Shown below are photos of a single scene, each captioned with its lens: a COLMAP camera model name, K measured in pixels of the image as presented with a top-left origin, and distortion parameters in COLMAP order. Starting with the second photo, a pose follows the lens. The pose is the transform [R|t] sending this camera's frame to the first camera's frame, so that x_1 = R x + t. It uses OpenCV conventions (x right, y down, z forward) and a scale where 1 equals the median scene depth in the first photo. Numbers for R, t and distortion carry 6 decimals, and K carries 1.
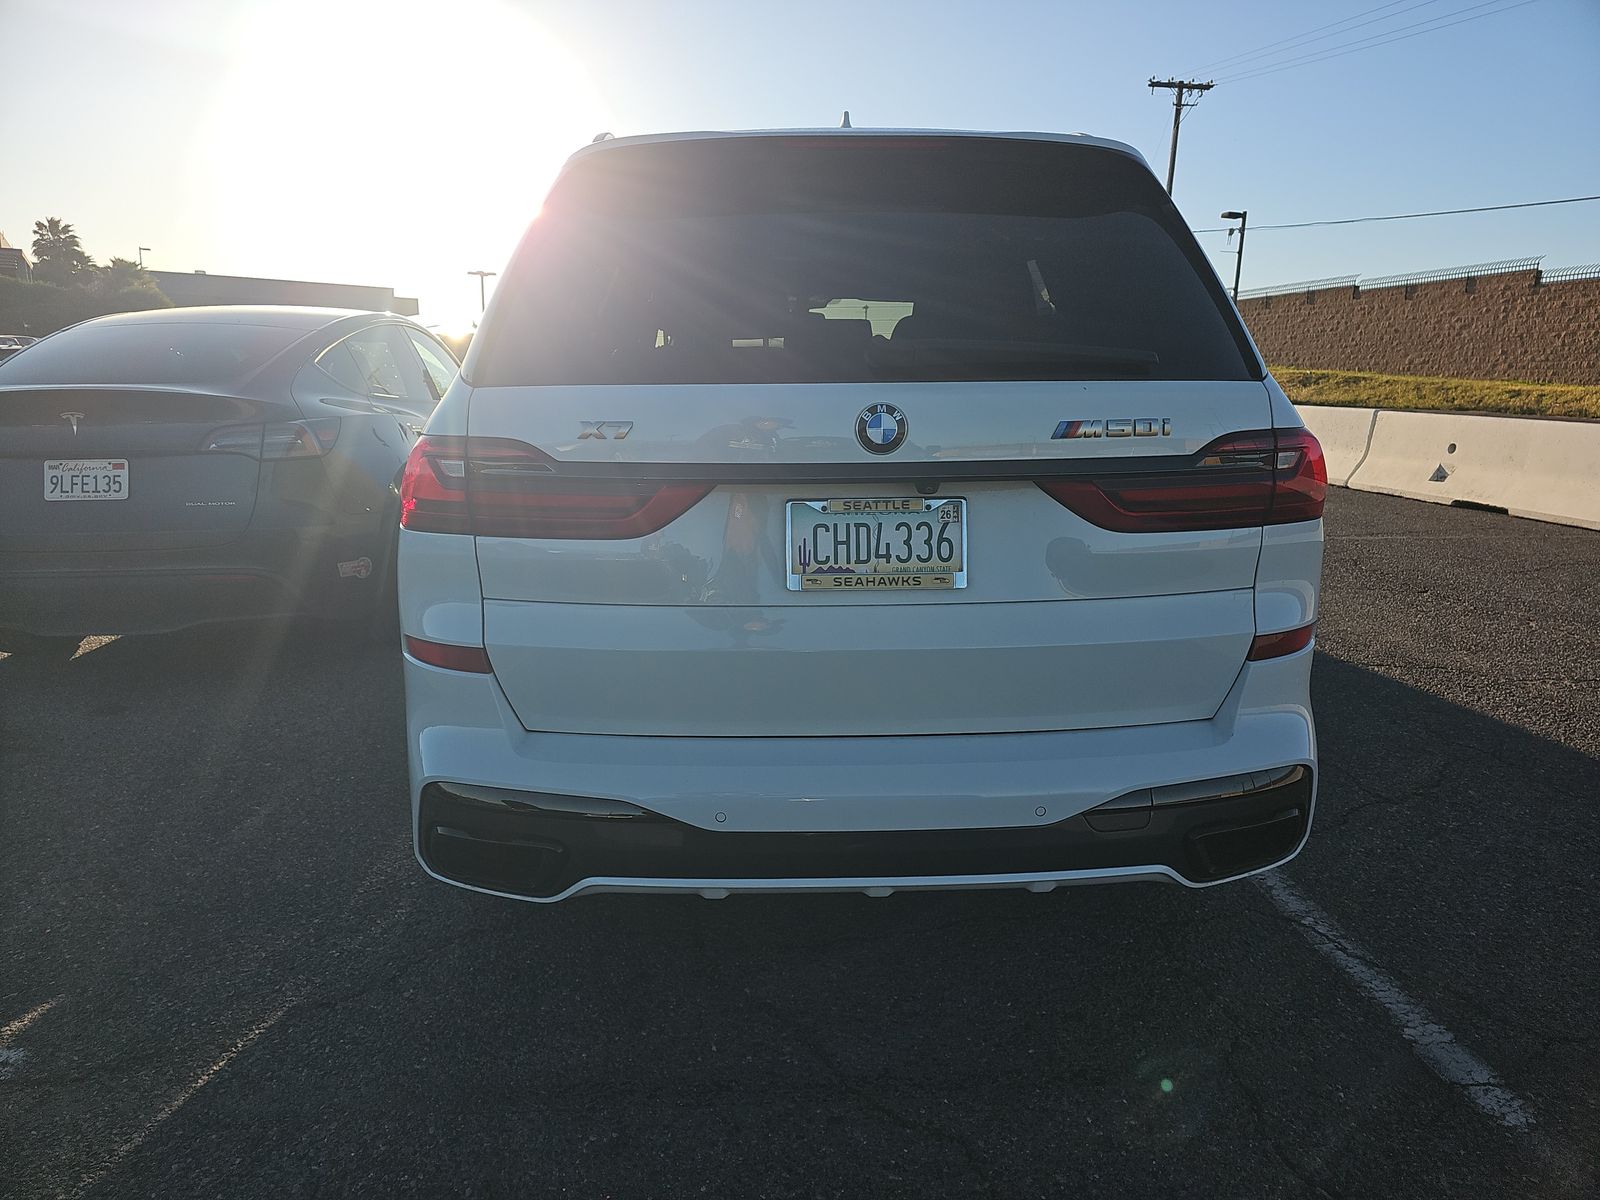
lens RADIAL K [[1054.7, 0, 800.0], [0, 1054.7, 600.0], [0, 0, 1]] dist [0.055467, -0.057164]
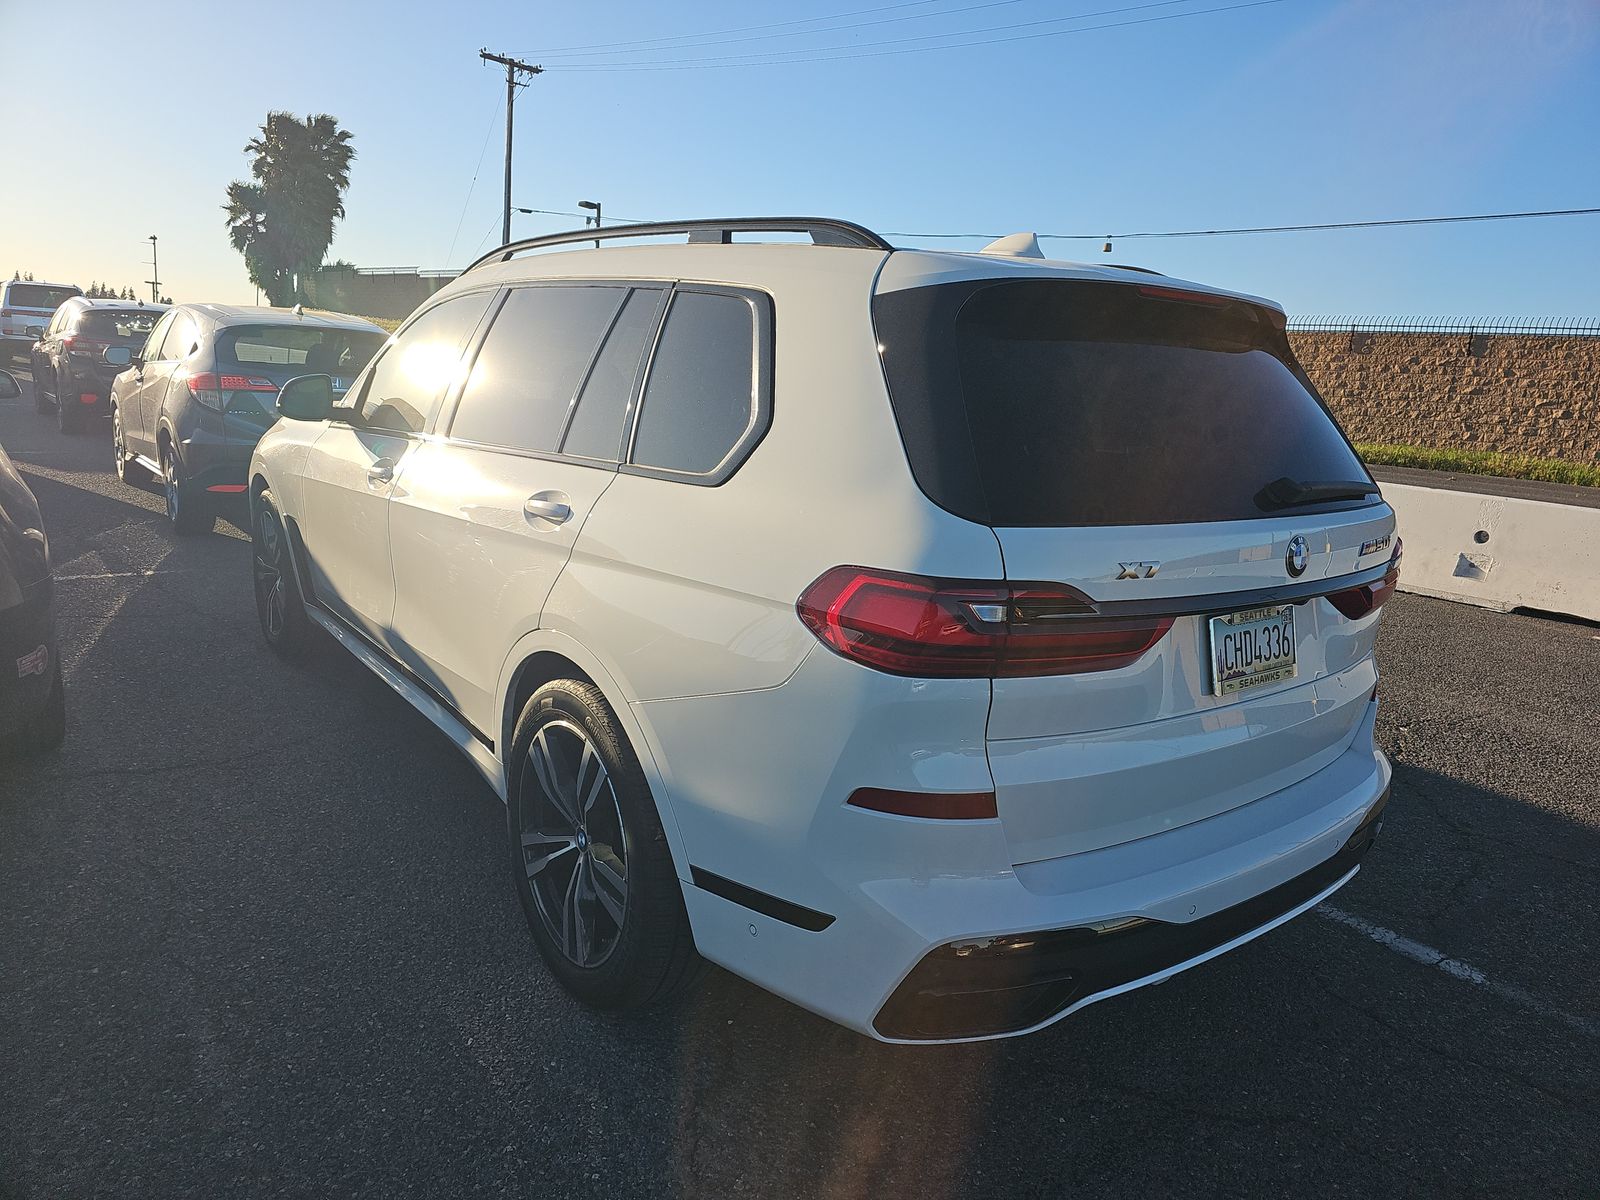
lens RADIAL K [[1057.8, 0, 804.7], [0, 1057.8, 592.4], [0, 0, 1]] dist [0.018473, 0.001175]
pose [[0.816568, -0.070032, 0.572985, -1.006810], [0.056350, 0.997543, 0.041618, -0.191198], [-0.574492, -0.001696, 0.818509, 0.320971]]
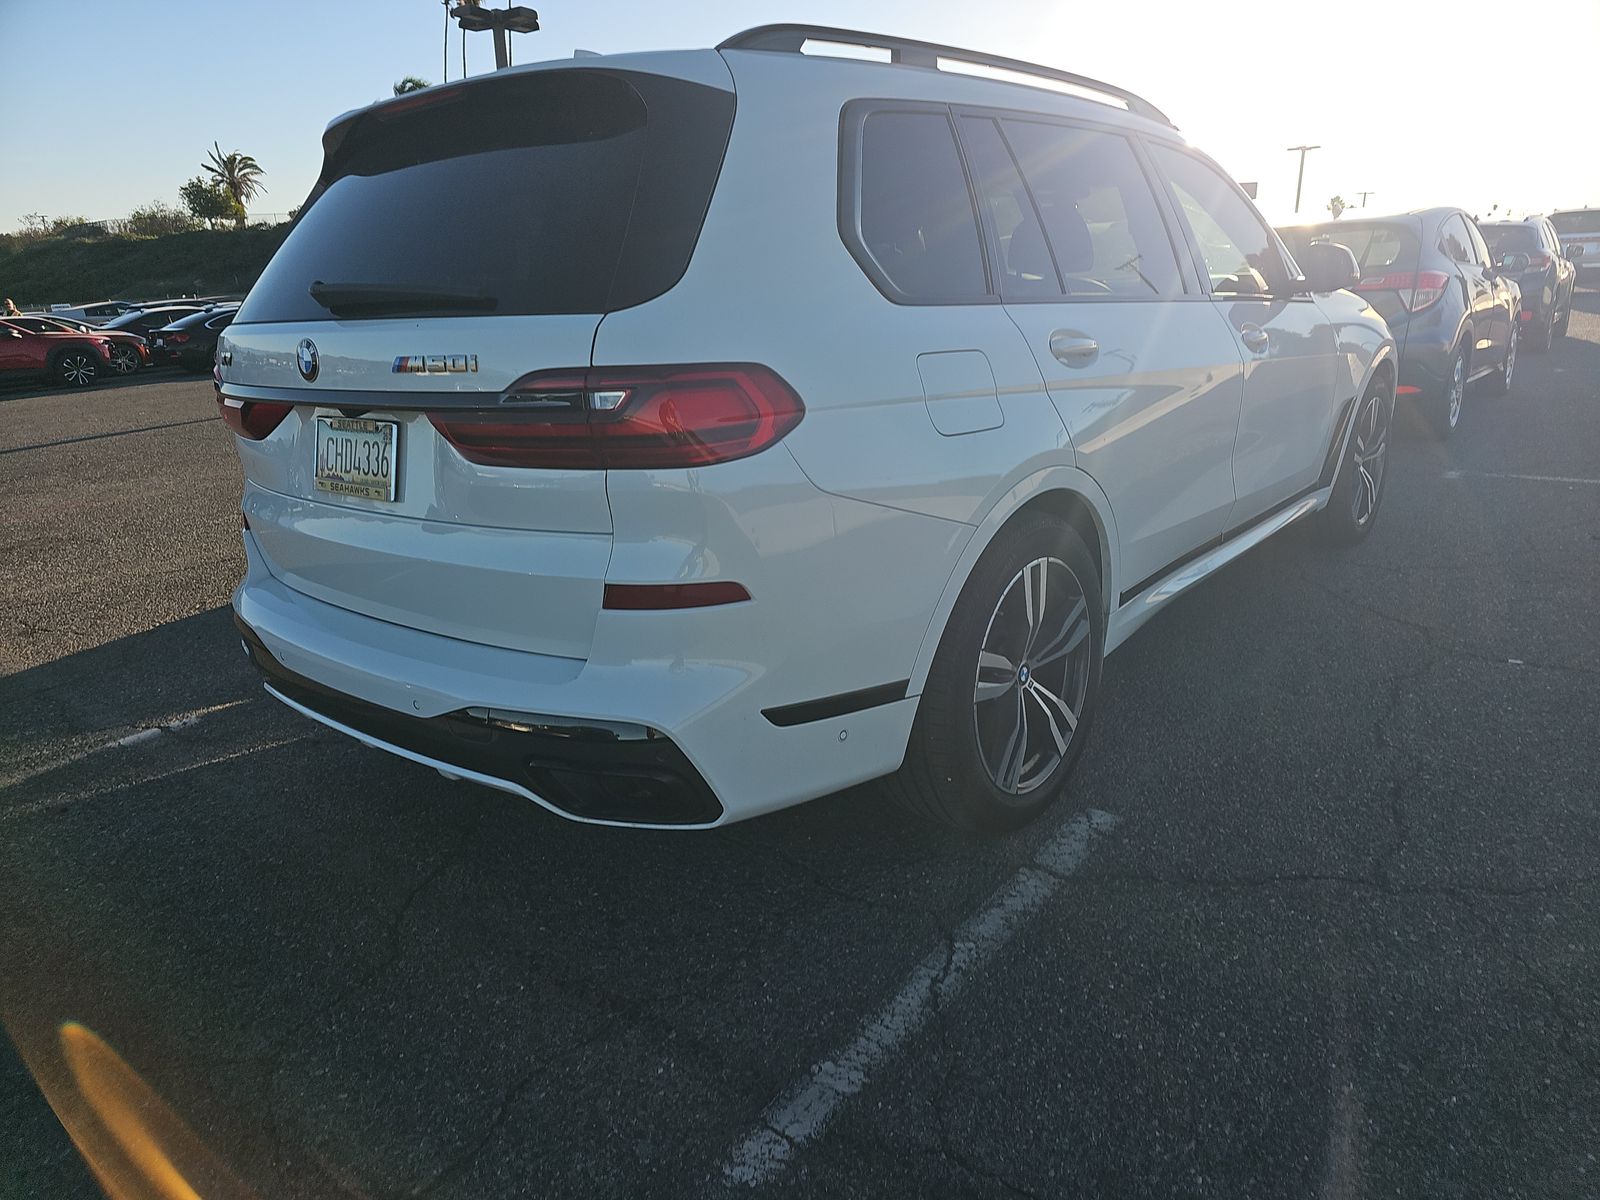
lens RADIAL K [[1034.9, 0, 799.4], [0, 1034.9, 615.2], [0, 0, 1]] dist [0.036628, -0.031089]
pose [[0.753313, 0.168658, -0.635669, 1.228447], [-0.094722, 0.984304, 0.148906, -0.100615], [0.650805, -0.051961, 0.757465, 0.425910]]
